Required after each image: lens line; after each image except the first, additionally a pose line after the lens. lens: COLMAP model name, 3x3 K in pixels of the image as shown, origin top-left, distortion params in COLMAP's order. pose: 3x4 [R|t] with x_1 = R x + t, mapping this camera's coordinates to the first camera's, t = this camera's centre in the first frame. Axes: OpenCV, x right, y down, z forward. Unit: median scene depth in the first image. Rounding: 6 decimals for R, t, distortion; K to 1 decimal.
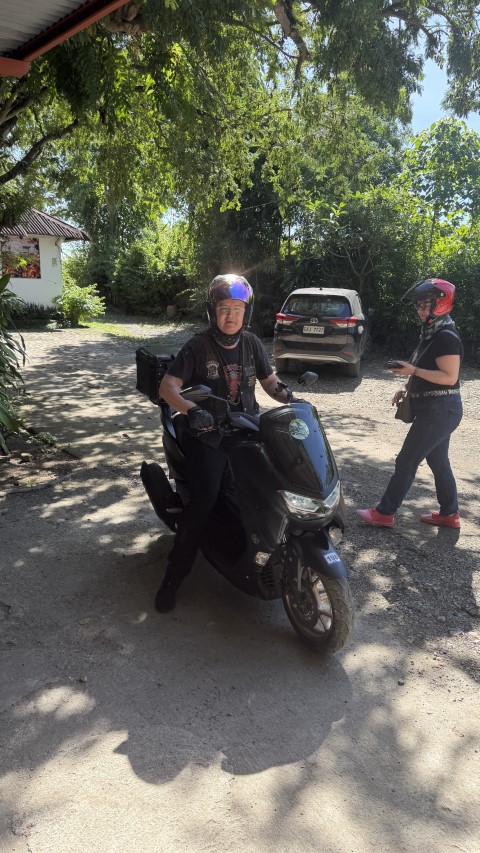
lens RADIAL K [[622.6, 0, 238.8], [0, 622.6, 427.0], [0, 0, 1]] dist [0.043643, -0.049520]
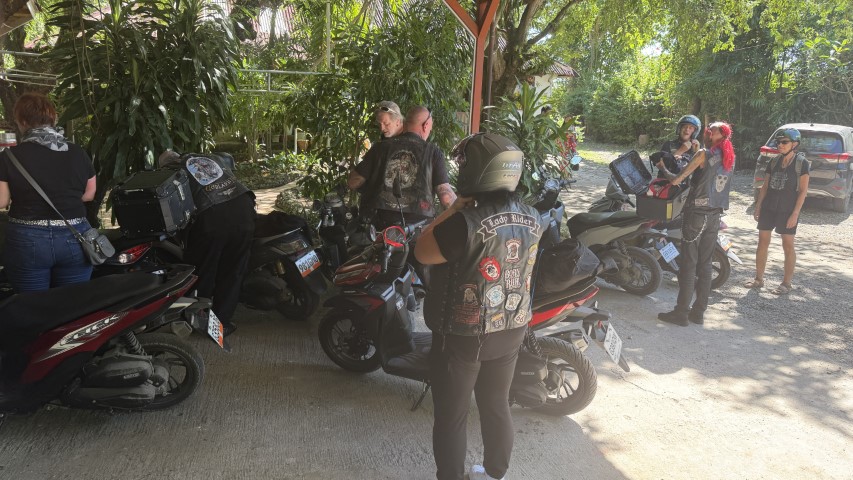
lens RADIAL K [[622.6, 0, 429.5], [0, 622.6, 236.2], [0, 0, 1]] dist [0.043643, -0.049520]
pose [[0.914517, 0.094570, -0.393339, -0.019217], [-0.104788, 0.994484, -0.004531, 0.030088], [0.390741, 0.045361, 0.919382, -0.175606]]
